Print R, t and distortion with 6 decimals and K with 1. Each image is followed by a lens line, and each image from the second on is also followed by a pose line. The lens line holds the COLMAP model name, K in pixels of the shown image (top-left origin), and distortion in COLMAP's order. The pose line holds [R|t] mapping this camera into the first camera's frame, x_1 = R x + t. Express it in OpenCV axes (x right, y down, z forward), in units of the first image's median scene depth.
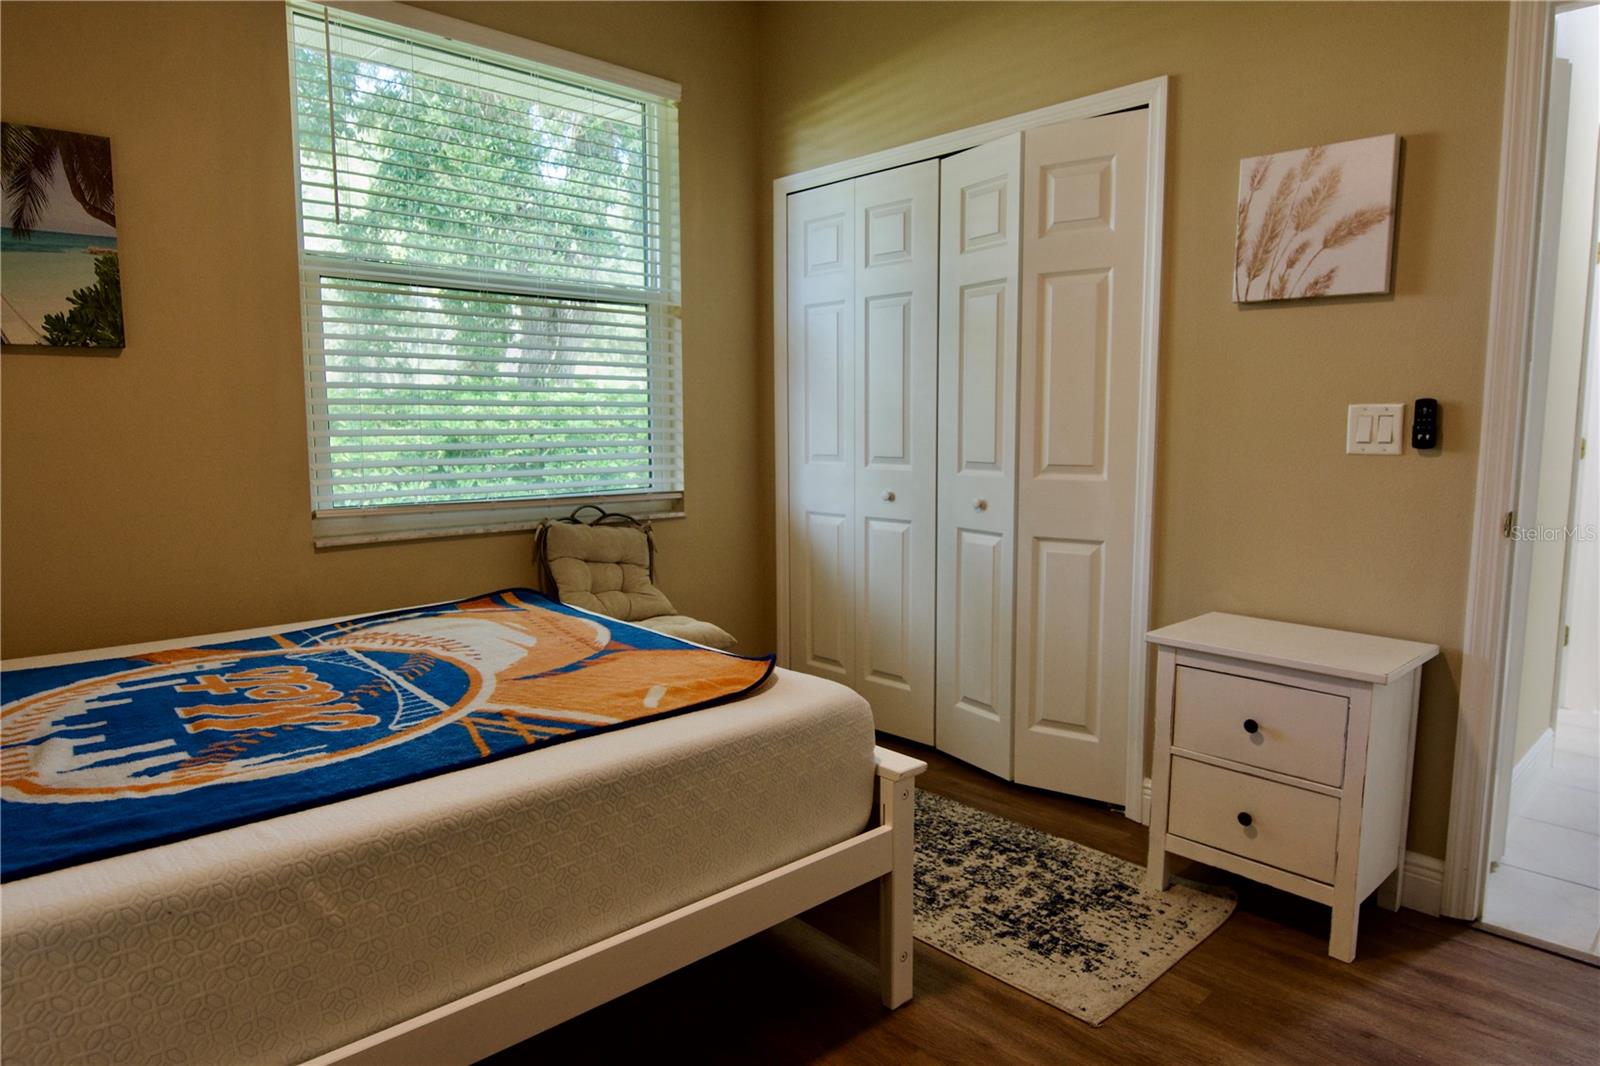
lens RADIAL K [[979.0, 0, 814.2], [0, 979.0, 530.1], [0, 0, 1]] dist [-0.010656, -0.005290]
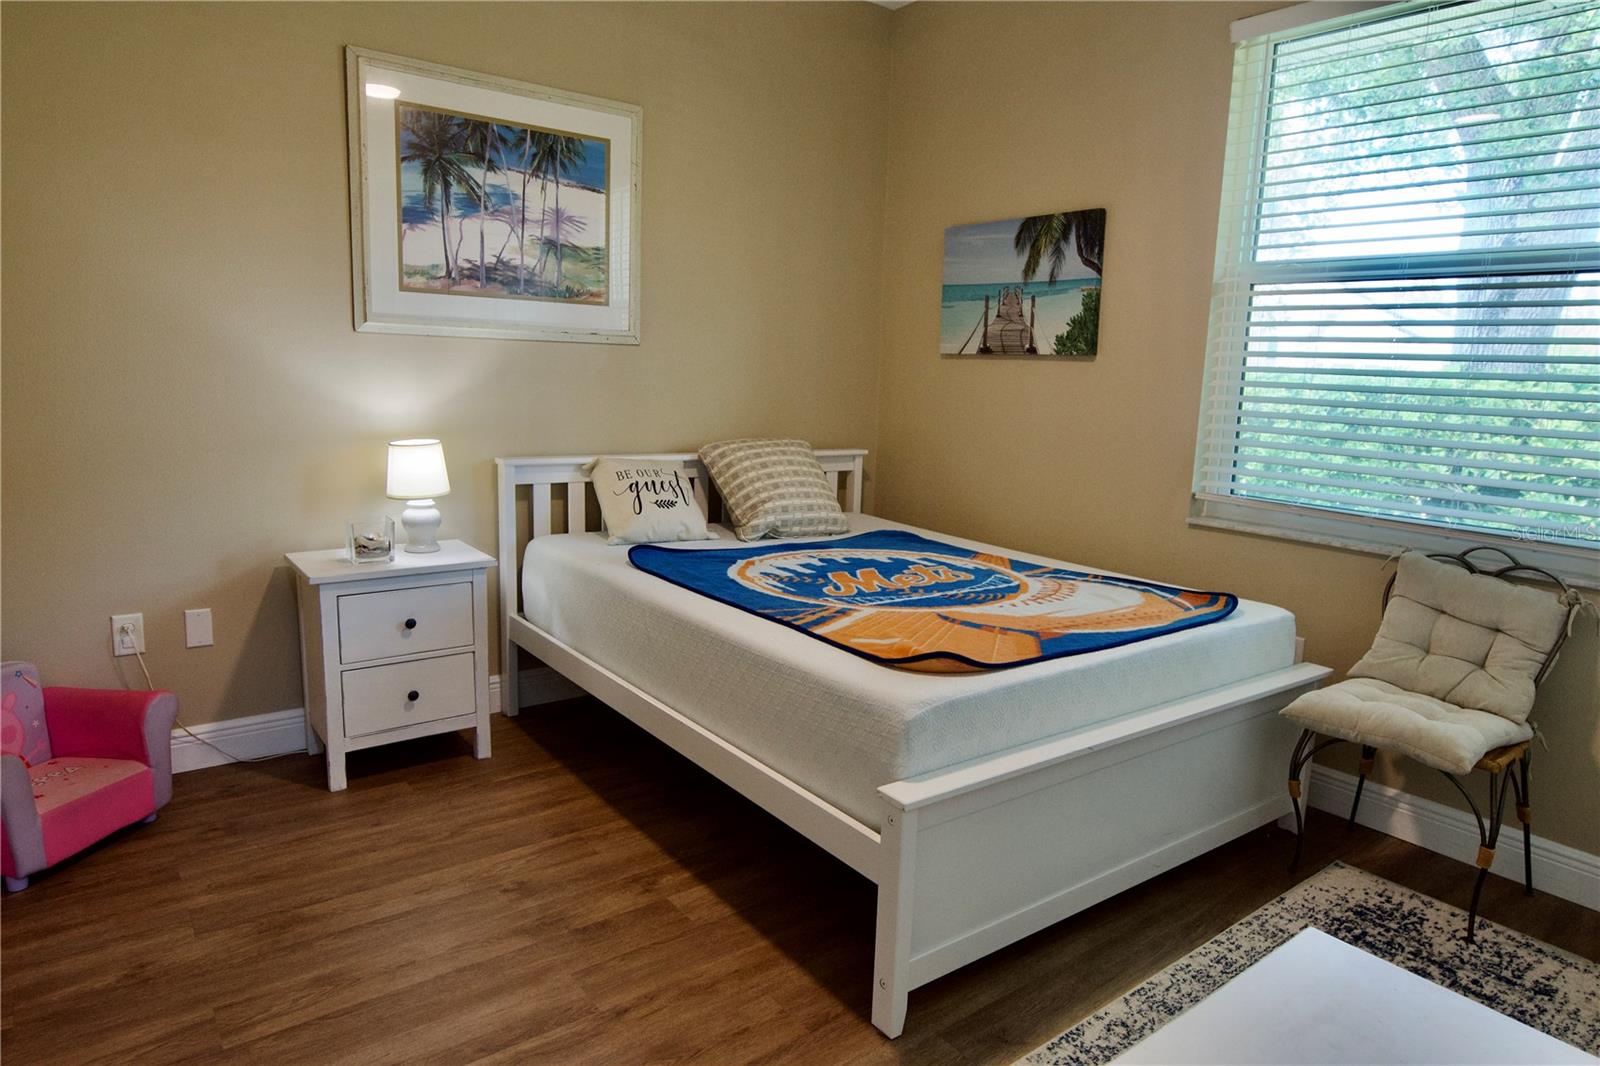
lens RADIAL K [[979.0, 0, 814.2], [0, 979.0, 530.1], [0, 0, 1]] dist [-0.010656, -0.005290]
pose [[-0.094538, 0.164464, -0.981842, 0.813578], [-0.148270, 0.972933, 0.177248, -0.136532], [0.984418, 0.162334, -0.067594, 0.764962]]
